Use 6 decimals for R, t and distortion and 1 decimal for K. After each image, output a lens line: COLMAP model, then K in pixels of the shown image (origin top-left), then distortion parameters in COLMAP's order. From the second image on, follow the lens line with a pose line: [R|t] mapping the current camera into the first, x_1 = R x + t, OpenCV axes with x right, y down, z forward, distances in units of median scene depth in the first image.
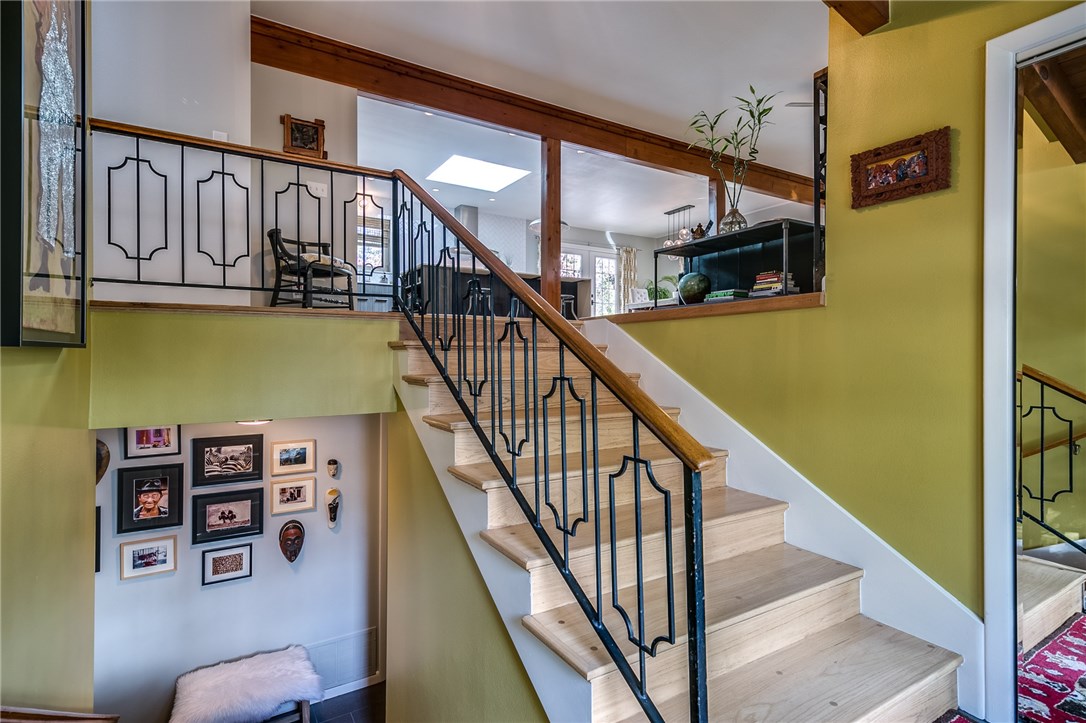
lens RADIAL K [[523.8, 0, 543.5], [0, 523.8, 354.5], [0, 0, 1]] dist [0.017859, -0.002762]
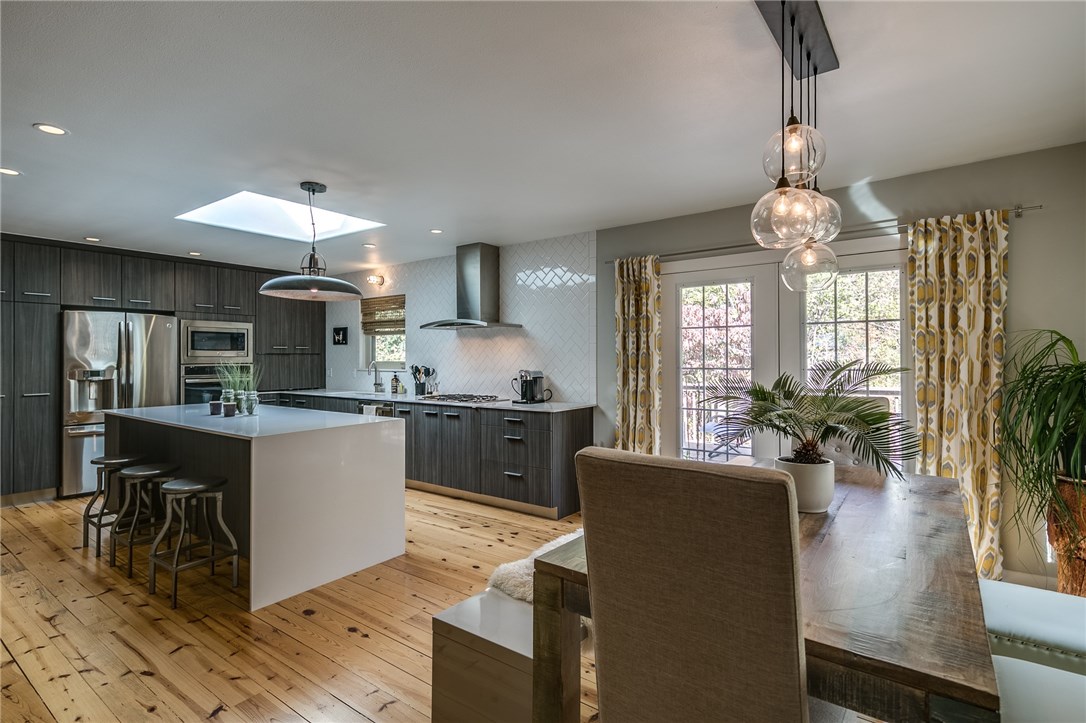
lens RADIAL K [[523.8, 0, 540.3], [0, 523.8, 353.7], [0, 0, 1]] dist [0.017859, -0.002762]
pose [[0.369037, -0.017245, -0.929255, 0.338379], [0.007540, 0.999850, -0.015560, -0.130524], [0.929384, -0.001264, 0.369112, 0.708060]]
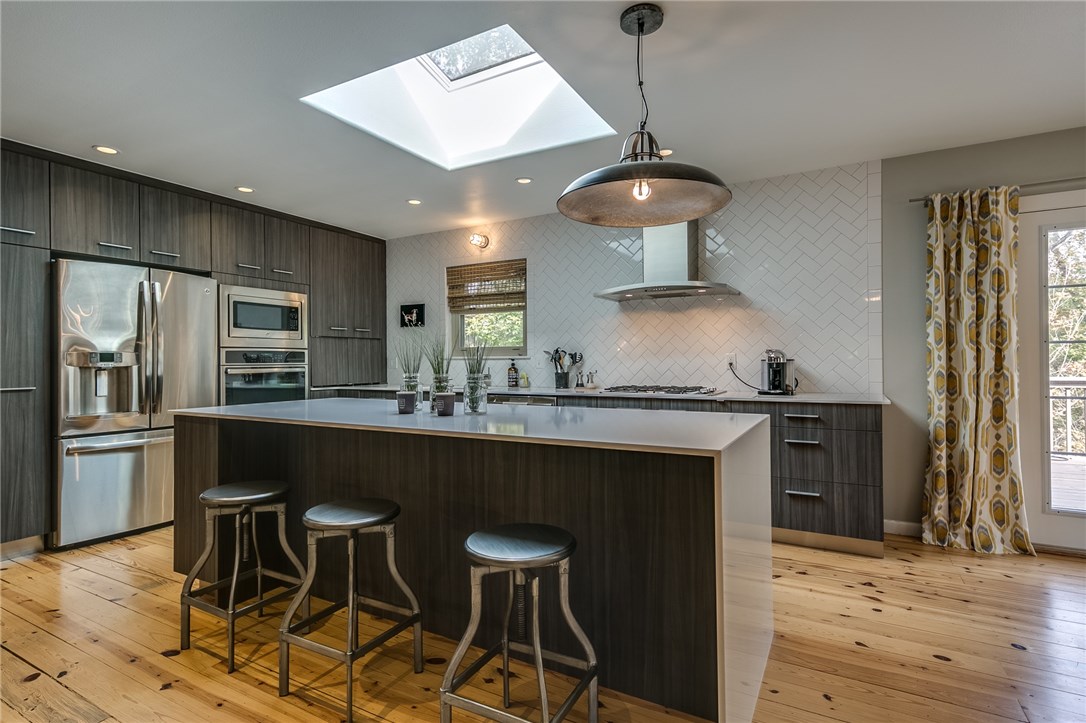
lens RADIAL K [[523.8, 0, 545.5], [0, 523.8, 359.2], [0, 0, 1]] dist [0.017859, -0.002762]
pose [[0.491689, -0.012874, -0.870675, 0.147893], [0.008856, 0.999913, -0.009784, -0.116583], [0.870726, -0.002900, 0.491761, 0.583461]]
